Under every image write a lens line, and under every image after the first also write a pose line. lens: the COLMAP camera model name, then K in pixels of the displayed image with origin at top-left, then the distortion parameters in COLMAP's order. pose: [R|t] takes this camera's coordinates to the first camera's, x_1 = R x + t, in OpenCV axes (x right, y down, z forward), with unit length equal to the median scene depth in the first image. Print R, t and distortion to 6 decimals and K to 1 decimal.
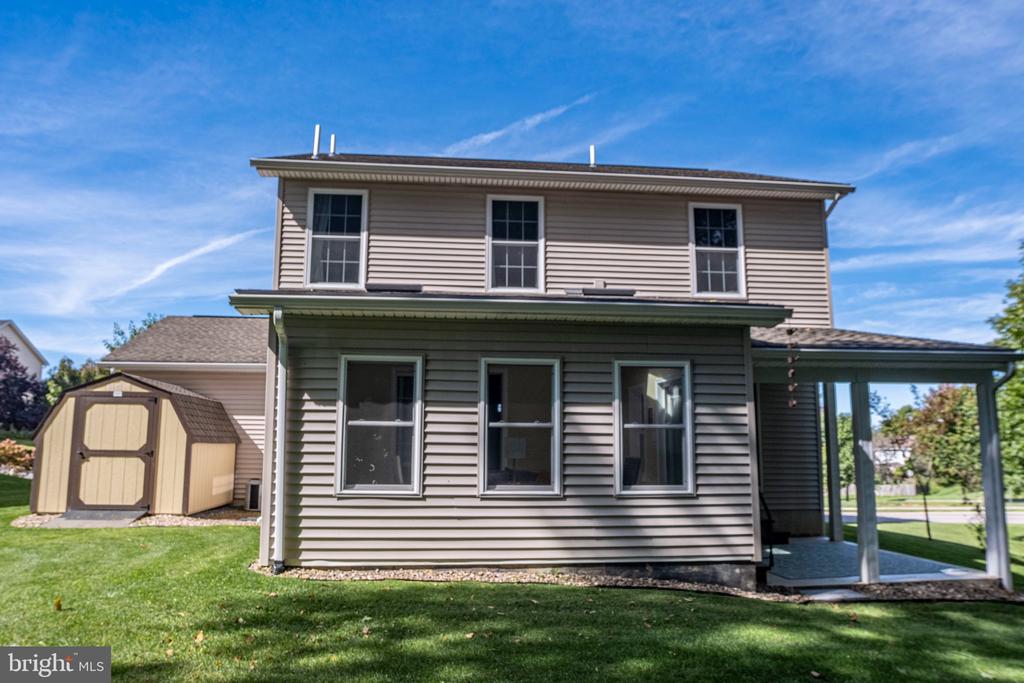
lens RADIAL K [[760.7, 0, 512.0], [0, 760.7, 341.5], [0, 0, 1]] dist [-0.061876, 0.004885]
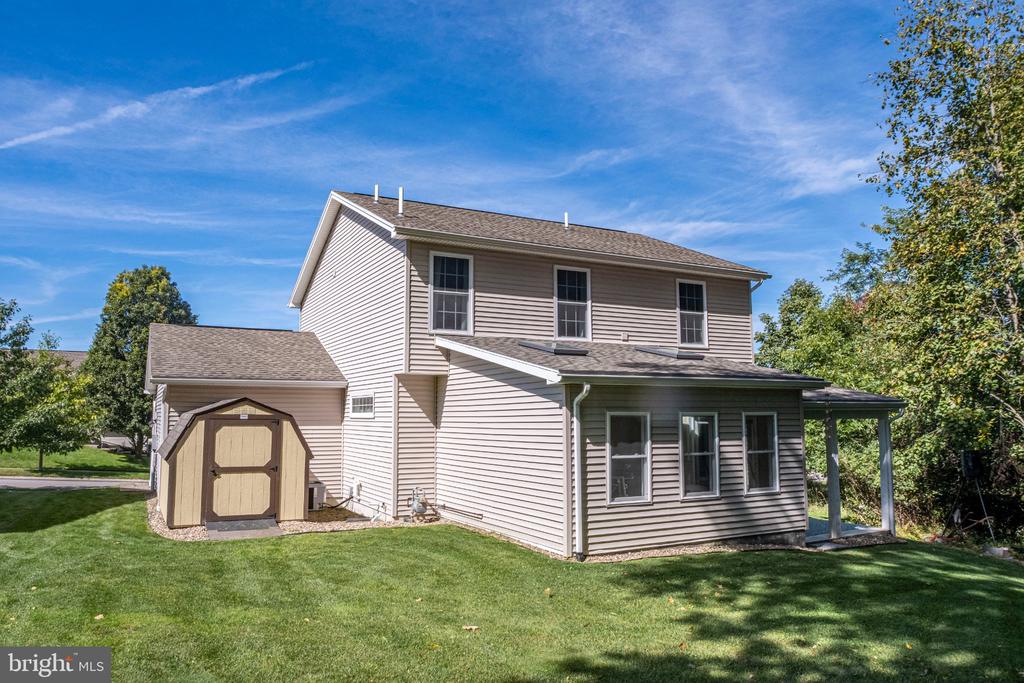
lens RADIAL K [[727.9, 0, 512.0], [0, 727.9, 341.5], [0, 0, 1]] dist [-0.090595, 0.065347]
pose [[0.928294, 0.033017, 0.370379, -0.583010], [-0.045327, 0.998670, 0.024578, -0.091496], [-0.369075, -0.039604, 0.928555, -0.154118]]
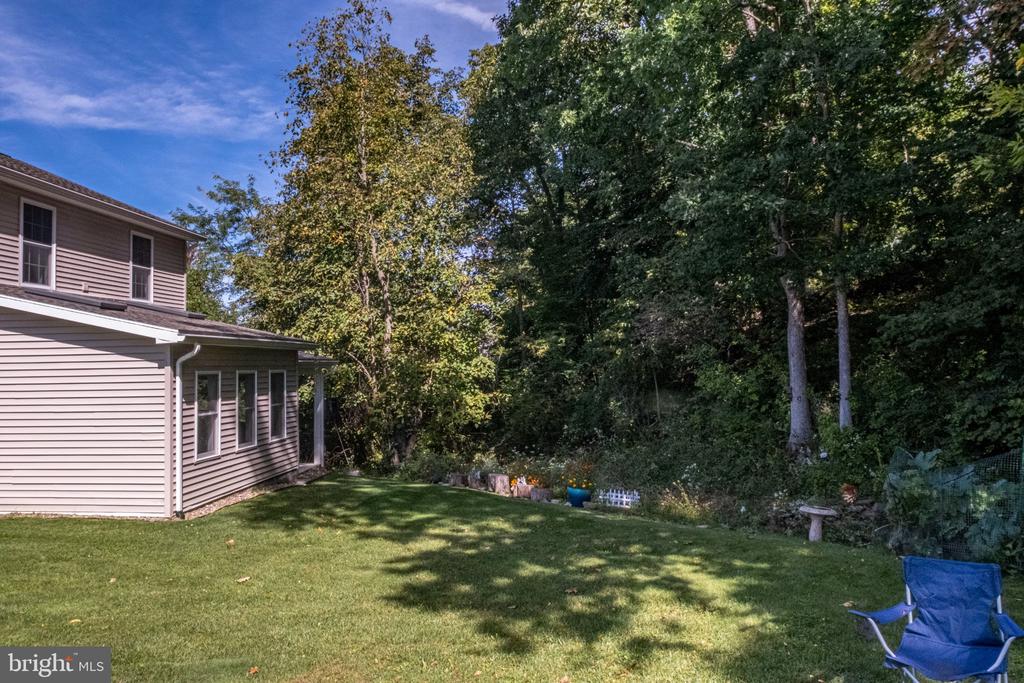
lens RADIAL K [[727.9, 0, 512.0], [0, 727.9, 341.5], [0, 0, 1]] dist [-0.090595, 0.065347]
pose [[0.180239, 0.024156, 0.983326, -0.950642], [-0.122765, 0.992434, -0.001878, -0.071814], [-0.975932, -0.120380, 0.181840, 0.084302]]
